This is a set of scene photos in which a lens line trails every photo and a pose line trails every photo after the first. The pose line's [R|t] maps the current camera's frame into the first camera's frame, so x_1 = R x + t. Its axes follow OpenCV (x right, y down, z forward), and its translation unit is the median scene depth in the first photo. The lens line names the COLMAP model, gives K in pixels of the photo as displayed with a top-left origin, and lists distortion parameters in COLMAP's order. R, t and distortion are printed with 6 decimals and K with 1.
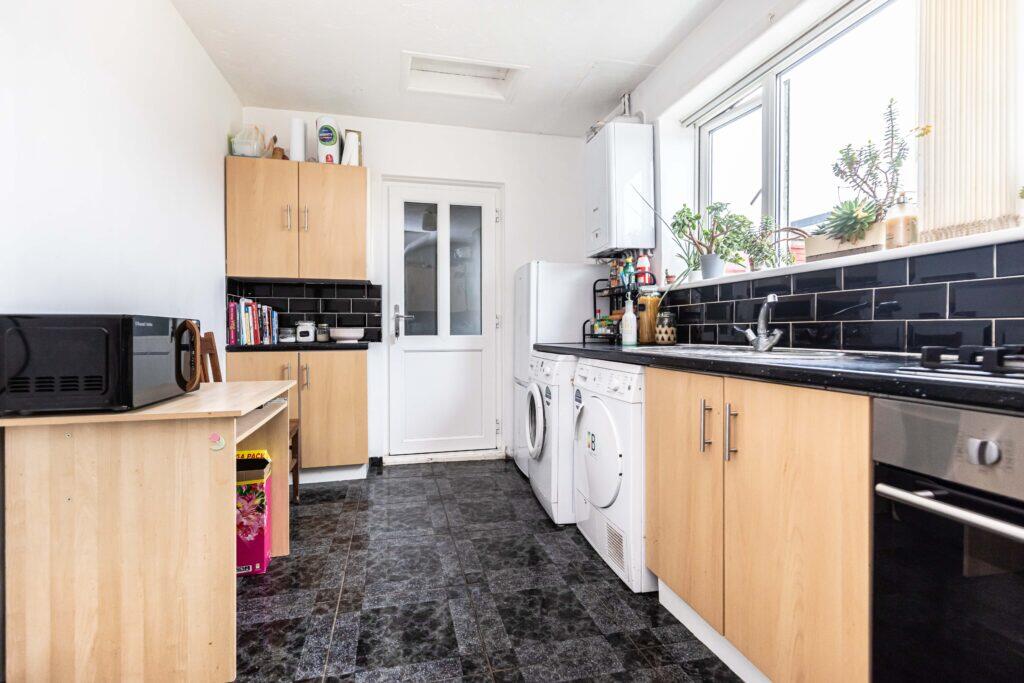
lens RADIAL K [[472.6, 0, 509.4], [0, 472.6, 328.7], [0, 0, 1]] dist [0.002271, 0.000088]
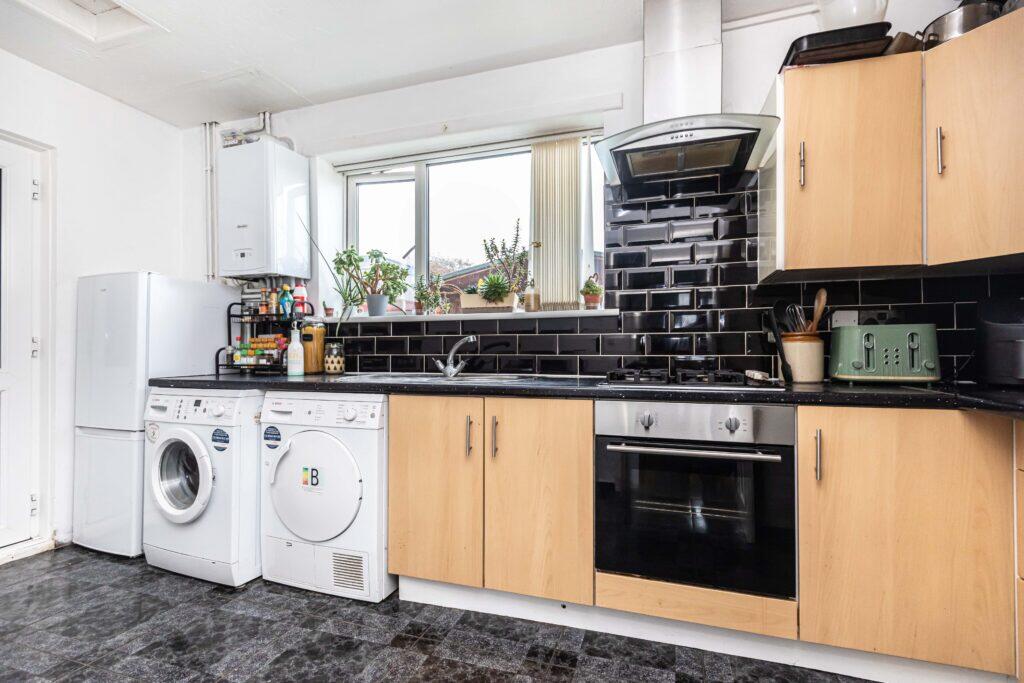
lens RADIAL K [[463.5, 0, 512.0], [0, 463.5, 341.5], [0, 0, 1]] dist [0.001270, 0.000307]
pose [[0.524278, 0.022704, 0.851245, -0.358620], [-0.003870, 0.999698, -0.024280, -0.015369], [-0.851539, 0.009435, 0.524207, 0.120493]]
